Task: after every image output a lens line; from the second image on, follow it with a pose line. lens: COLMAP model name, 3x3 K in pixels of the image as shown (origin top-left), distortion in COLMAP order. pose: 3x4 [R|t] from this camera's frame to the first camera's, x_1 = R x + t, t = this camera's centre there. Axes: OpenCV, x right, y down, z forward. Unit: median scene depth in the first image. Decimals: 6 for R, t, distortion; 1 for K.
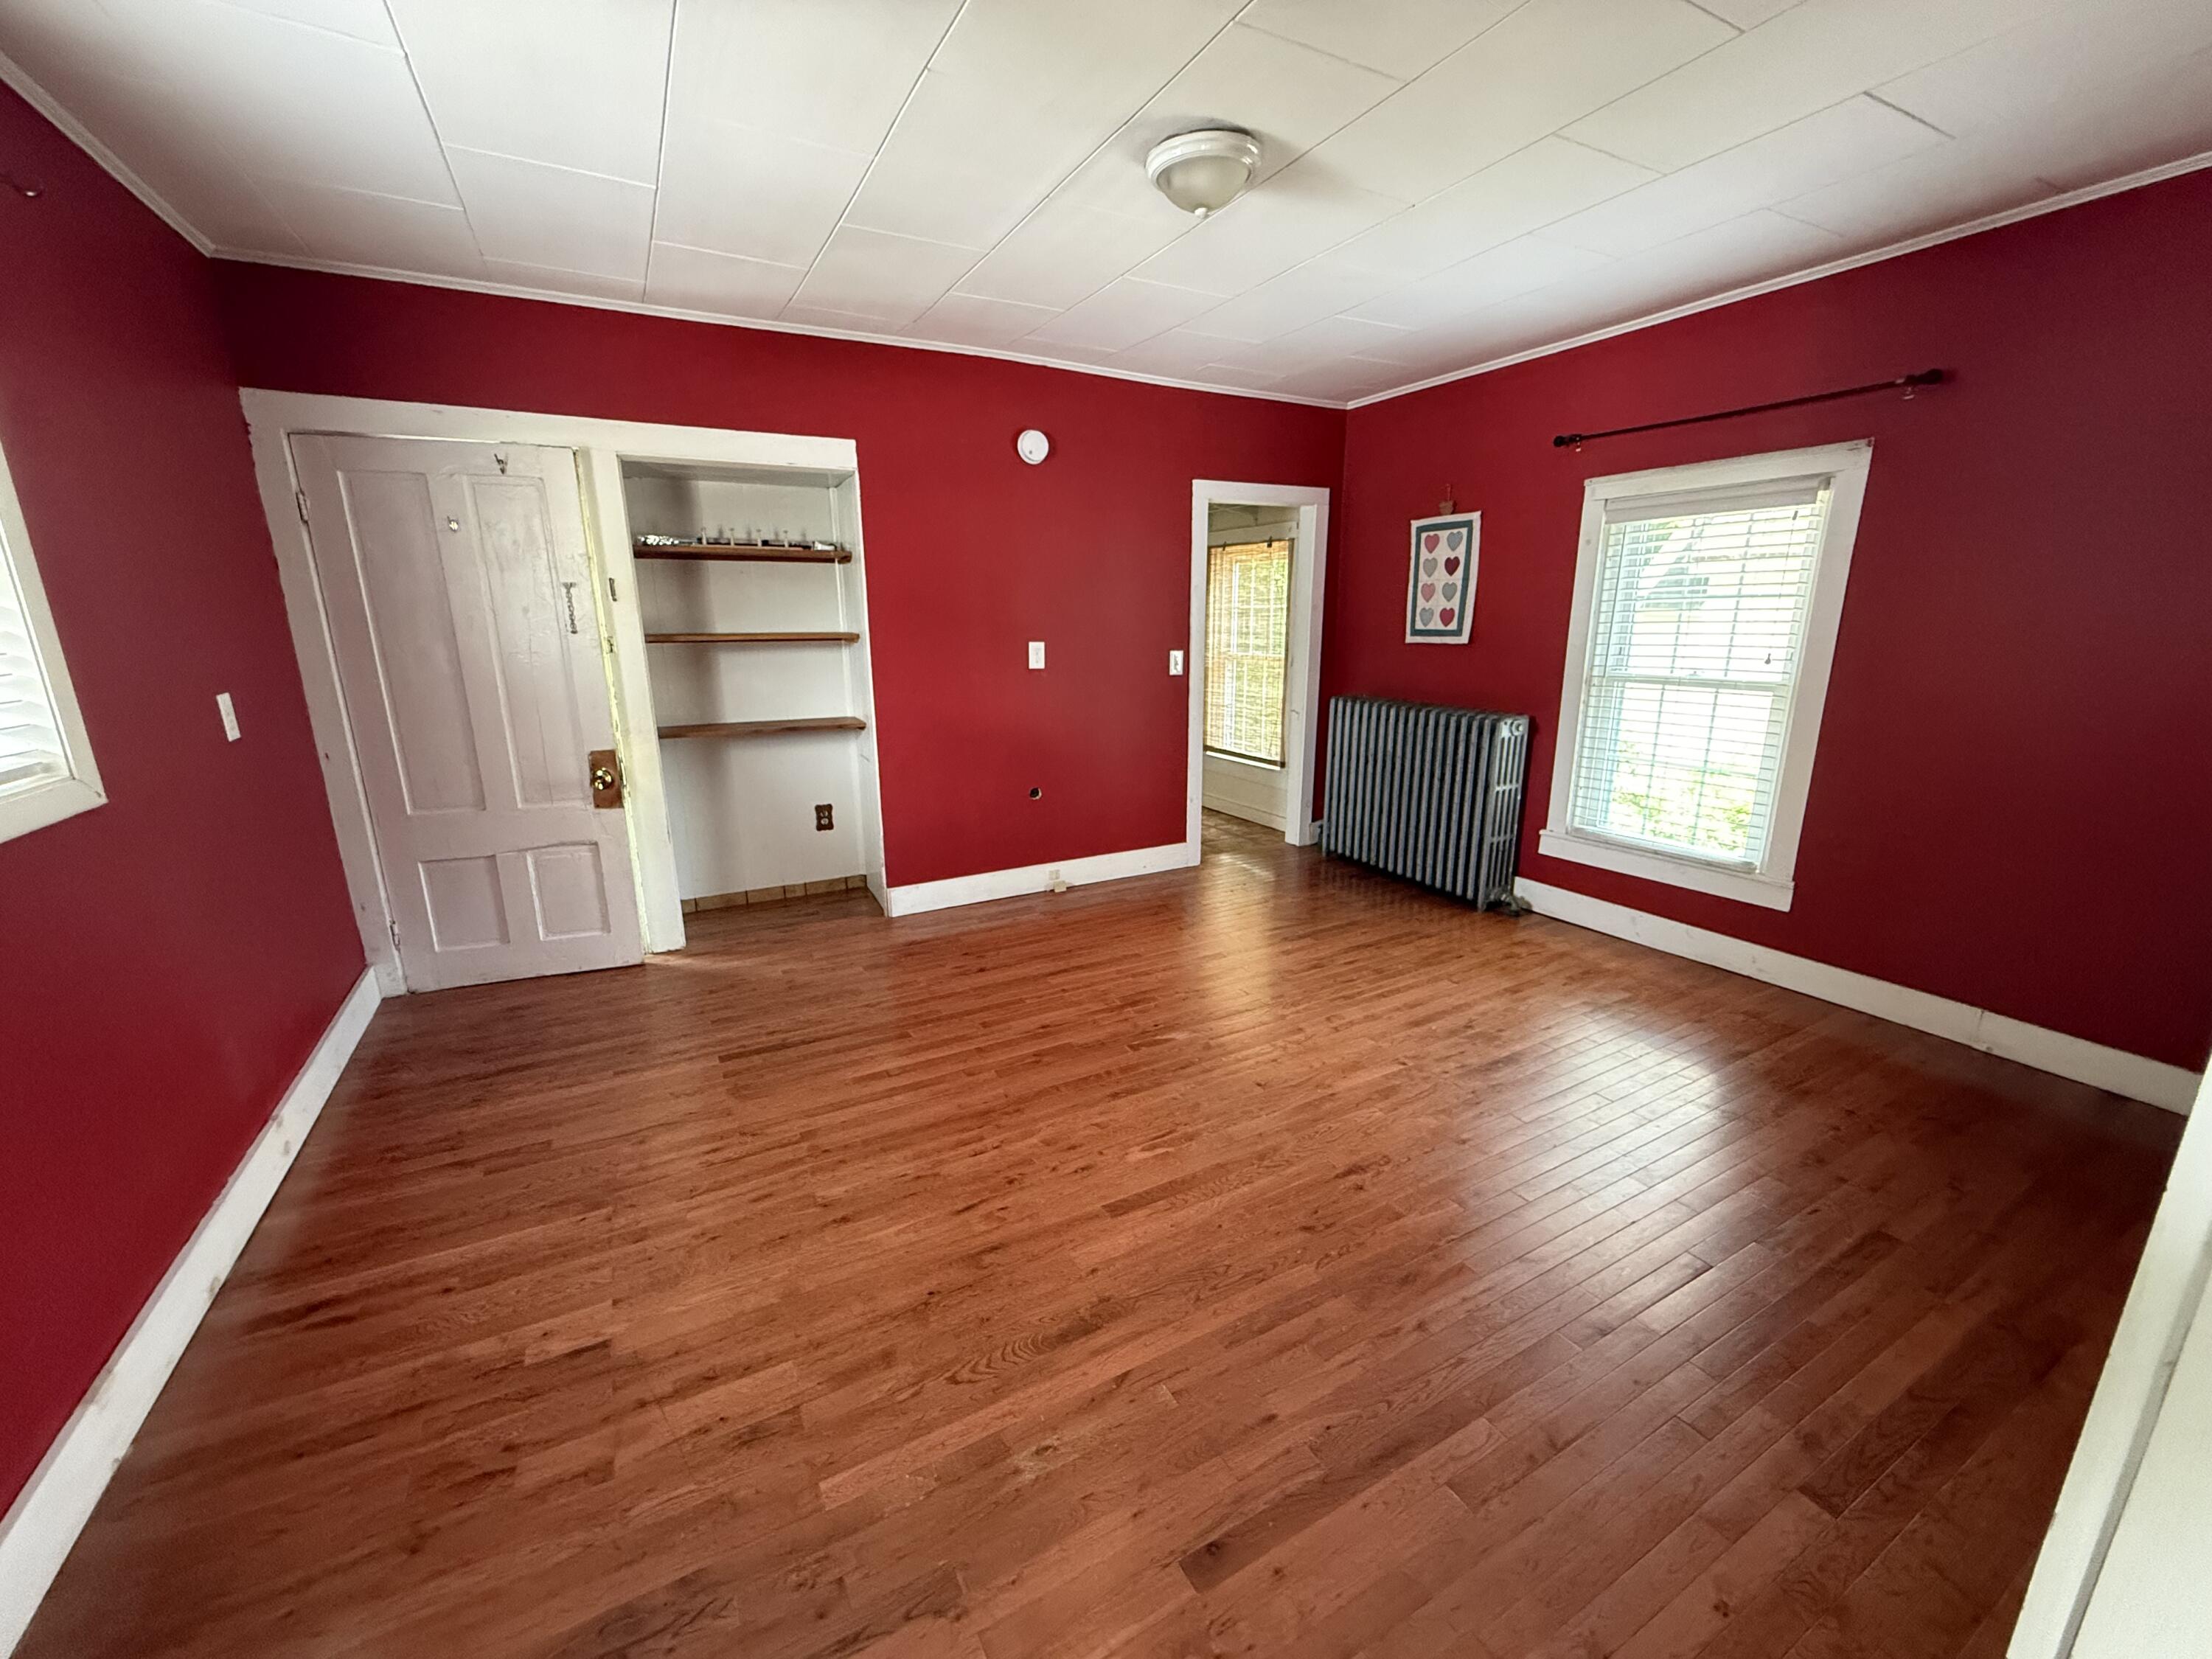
lens RADIAL K [[884.5, 0, 1094.1], [0, 884.5, 836.4], [0, 0, 1]] dist [0.000953, 0.000115]
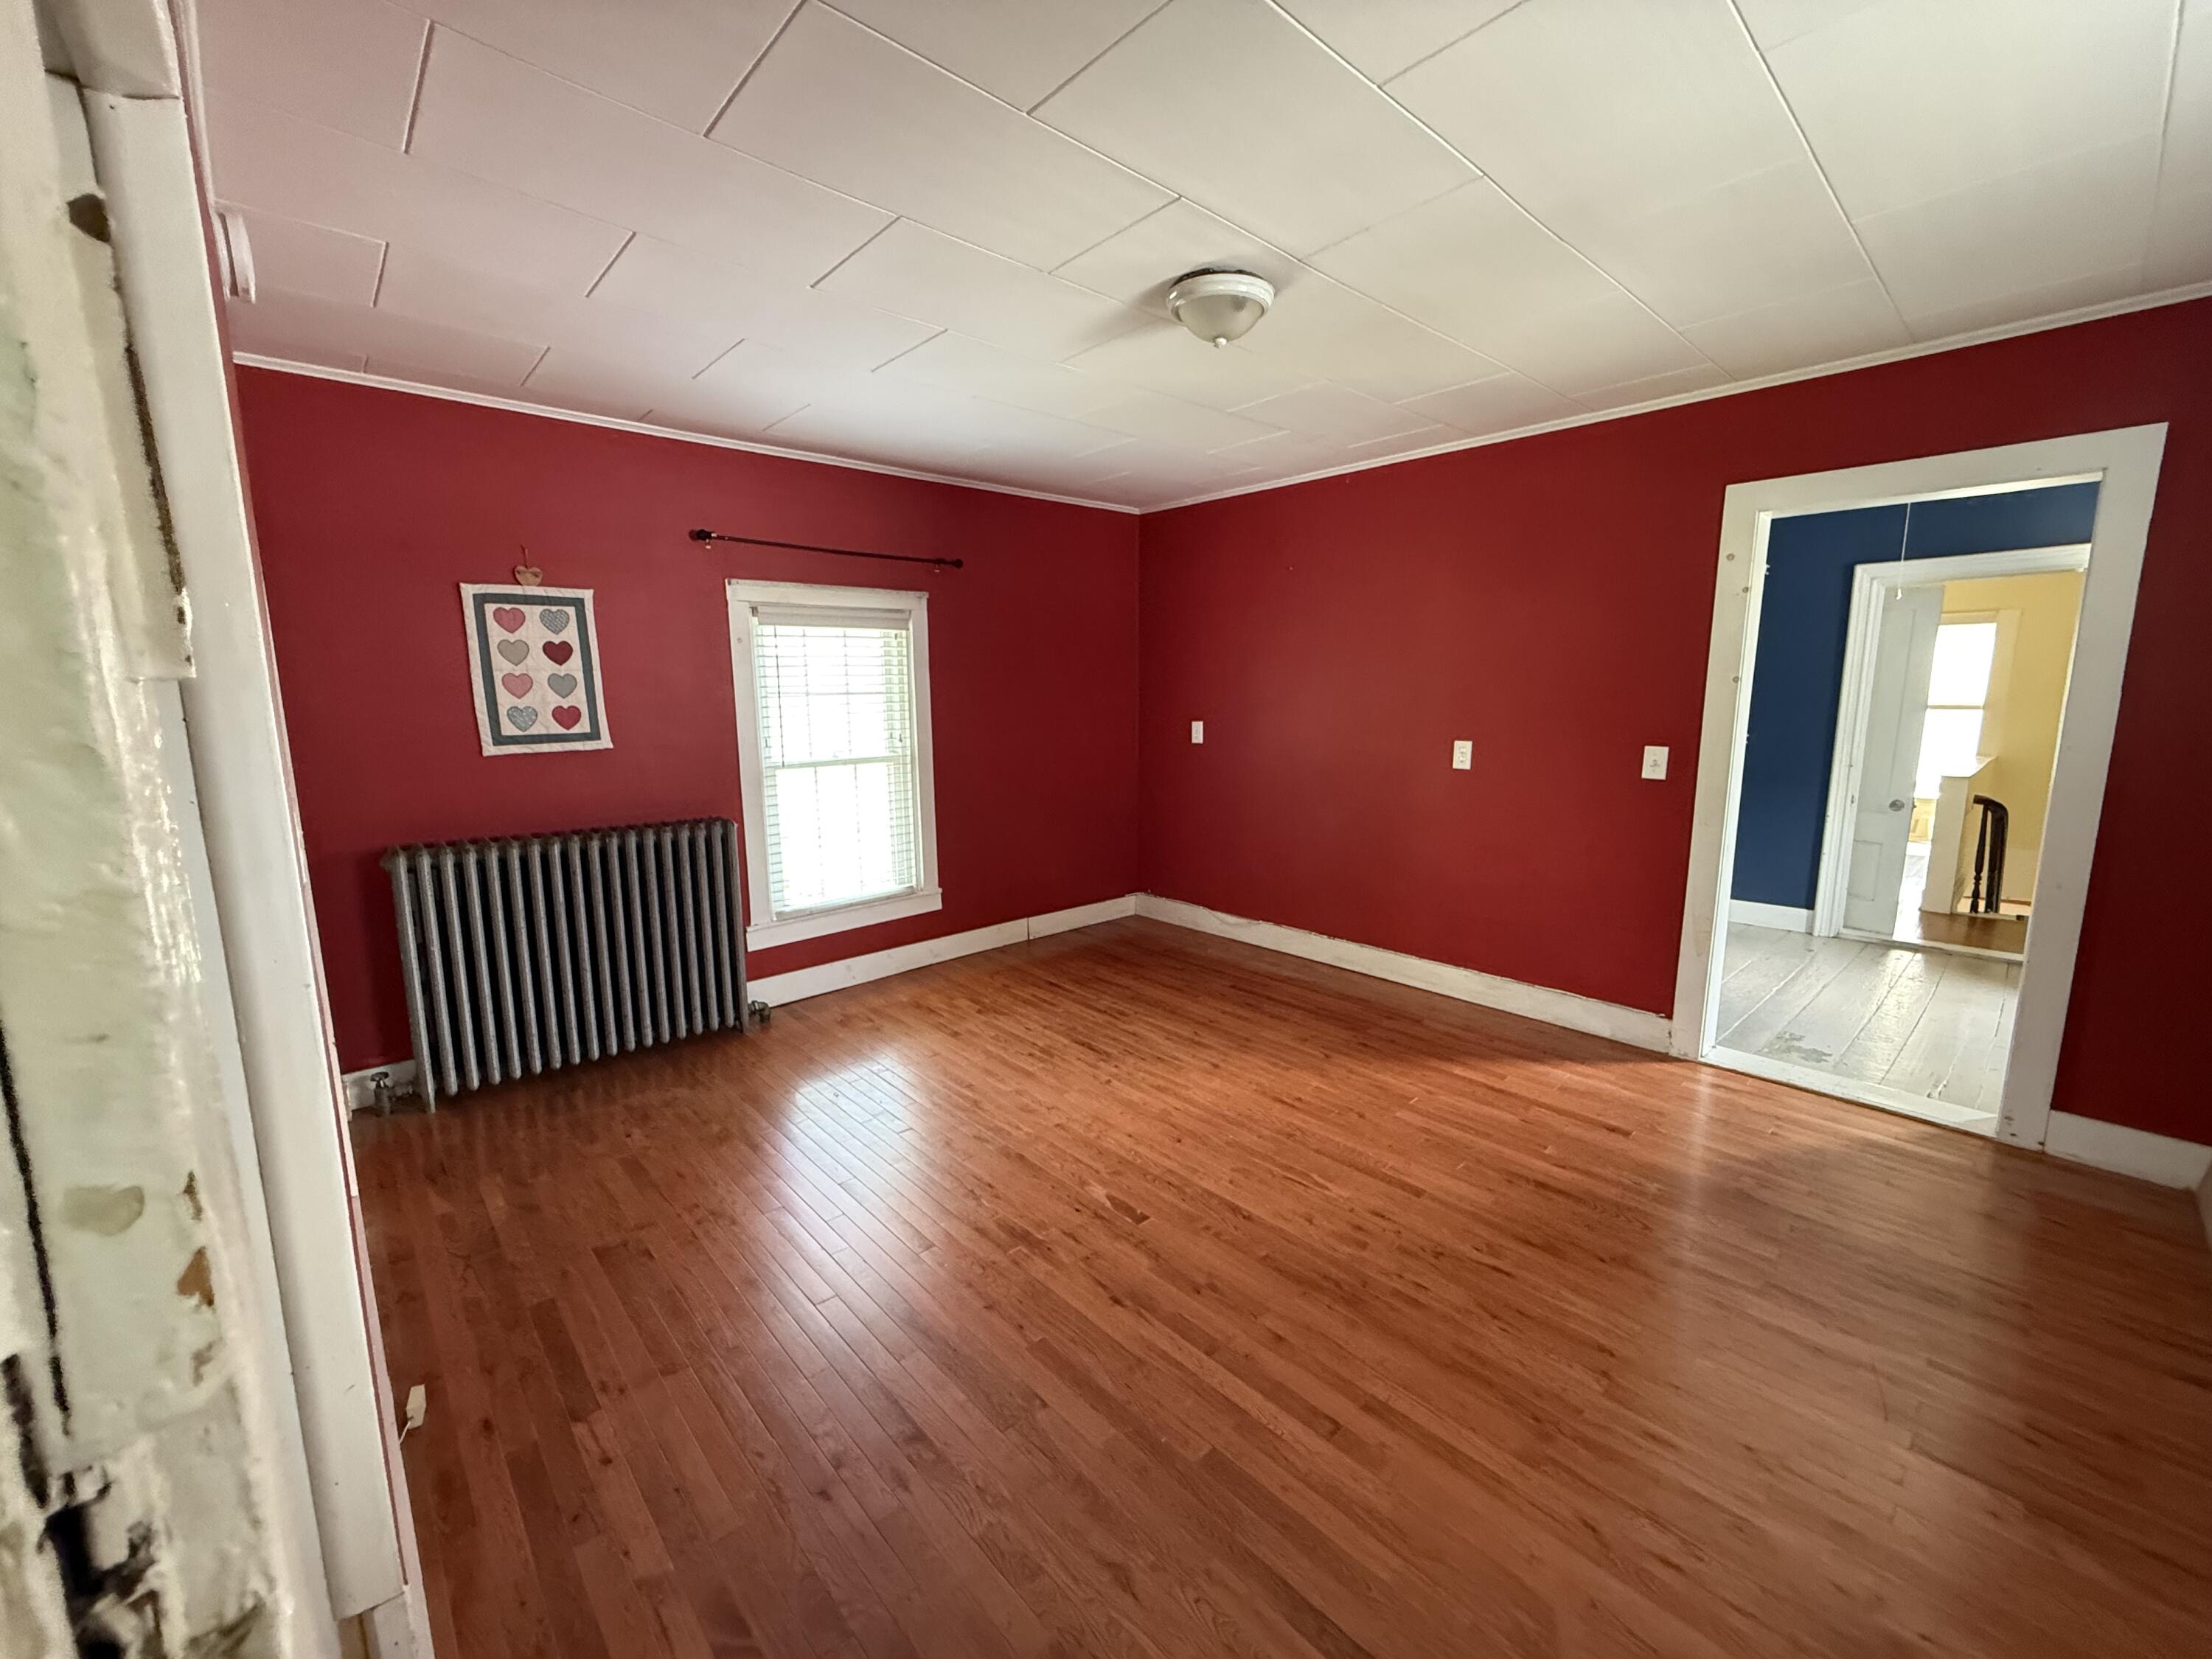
lens RADIAL K [[884.5, 0, 1109.2], [0, 884.5, 827.0], [0, 0, 1]] dist [0.000953, 0.000115]
pose [[-0.254111, -0.138598, 0.957193, -0.552829], [0.252206, 0.945943, 0.203923, -0.228846], [-0.933713, 0.293229, -0.205419, 0.872406]]
